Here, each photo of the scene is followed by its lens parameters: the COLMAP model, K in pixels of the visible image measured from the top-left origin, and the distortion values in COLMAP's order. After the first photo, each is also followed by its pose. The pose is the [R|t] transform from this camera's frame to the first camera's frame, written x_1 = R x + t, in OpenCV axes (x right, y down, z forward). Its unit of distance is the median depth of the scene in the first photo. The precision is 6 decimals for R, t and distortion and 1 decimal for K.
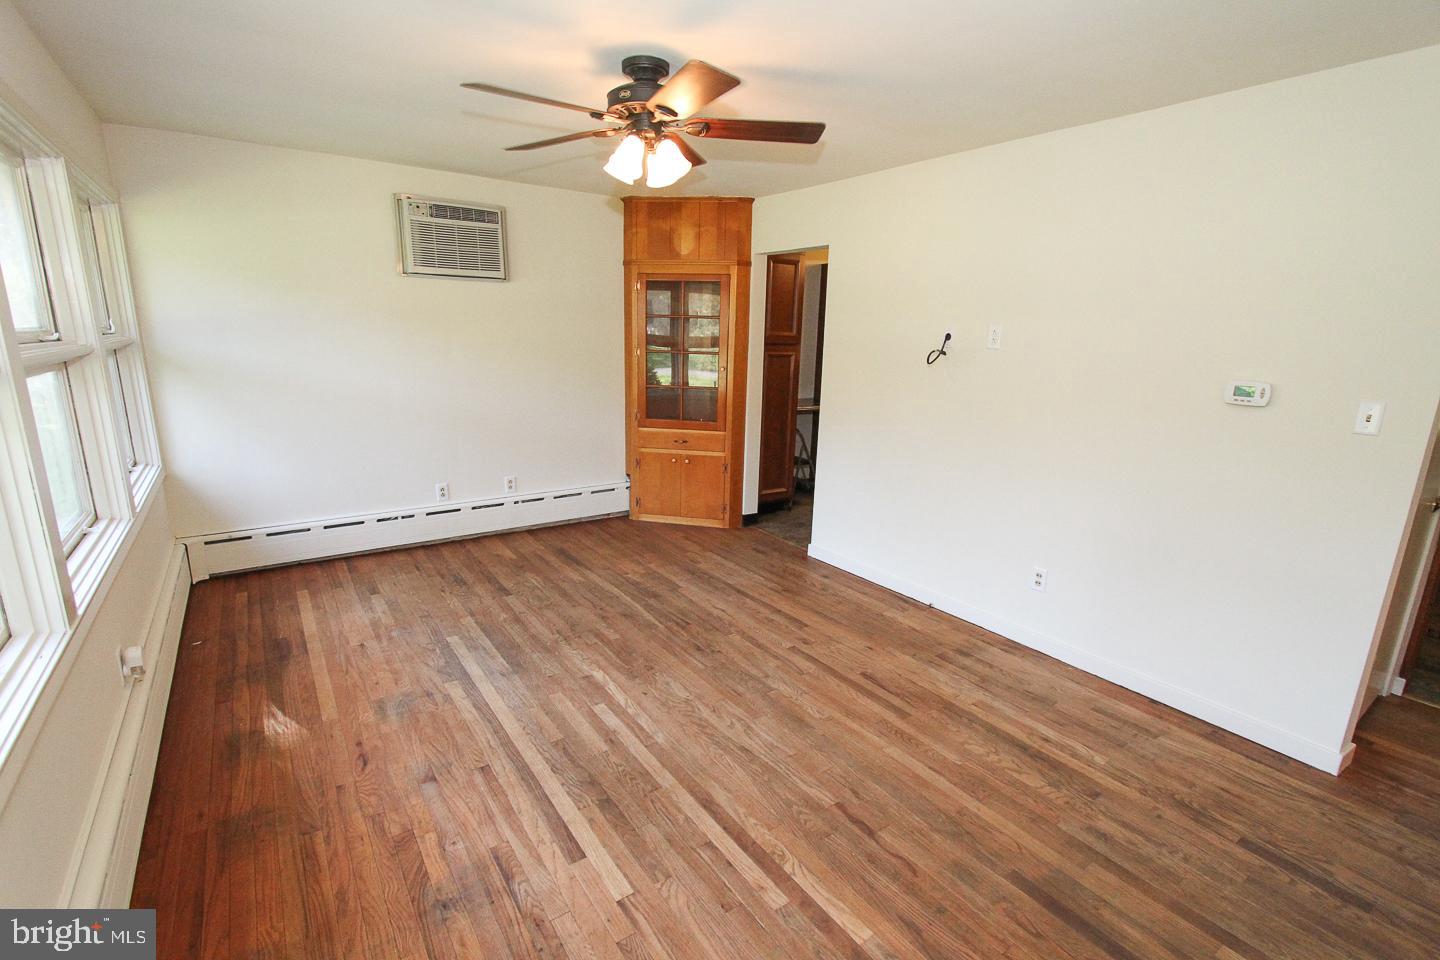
lens RADIAL K [[666.2, 0, 720.0], [0, 666.2, 480.0], [0, 0, 1]] dist [-0.015613, 0.000044]
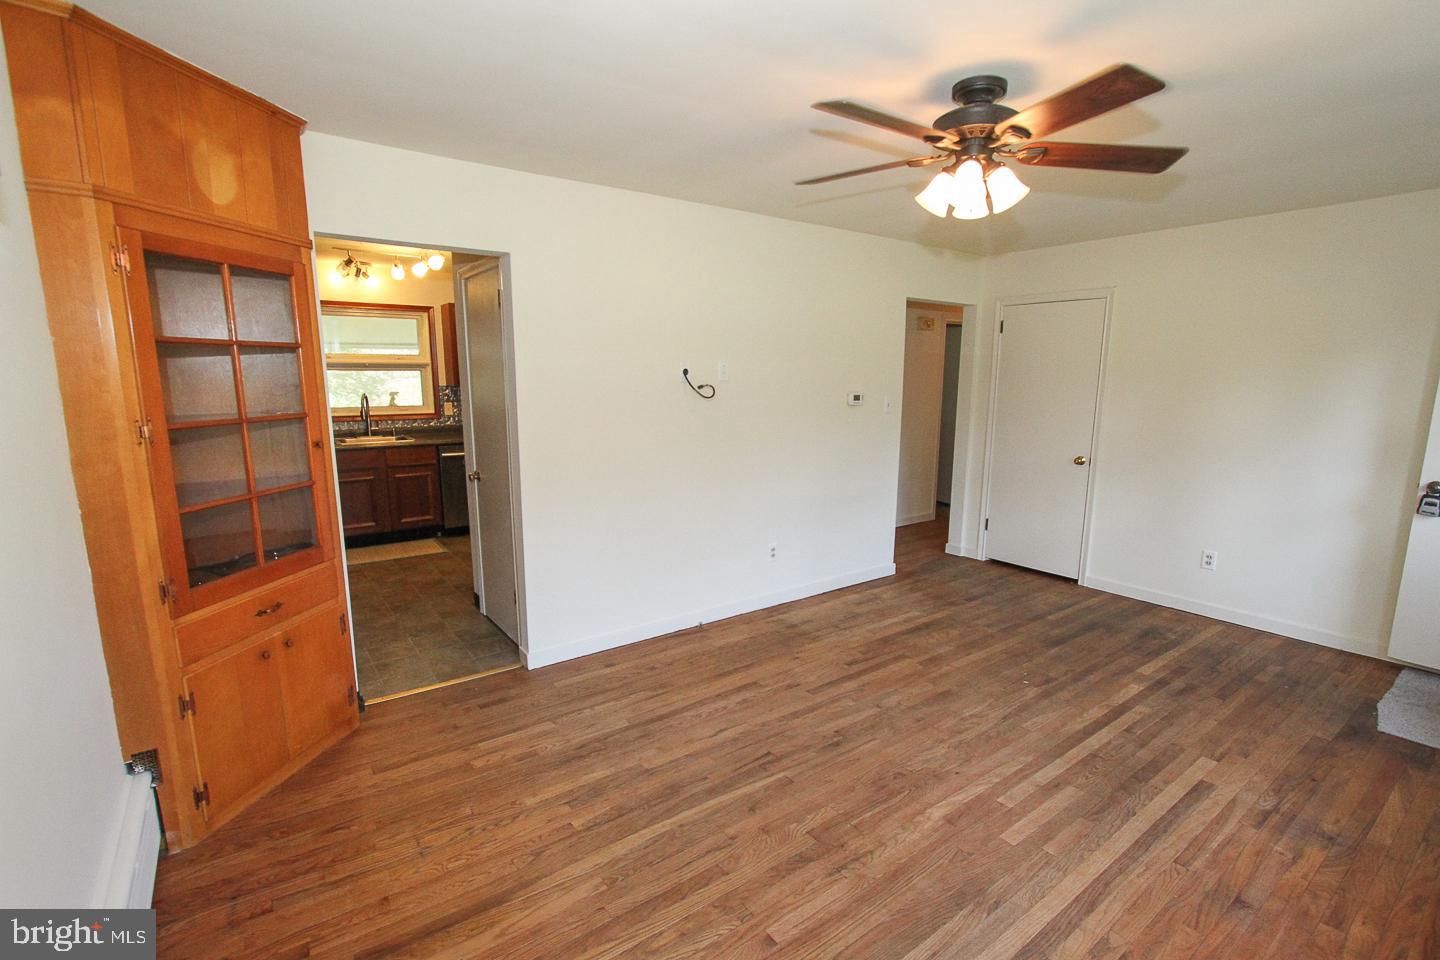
lens RADIAL K [[666.2, 0, 720.0], [0, 666.2, 480.0], [0, 0, 1]] dist [-0.015613, 0.000044]
pose [[-0.021677, -0.183922, 0.982702, -0.956595], [0.213590, 0.959387, 0.184270, -0.308071], [-0.976683, 0.213890, 0.018487, 1.264999]]
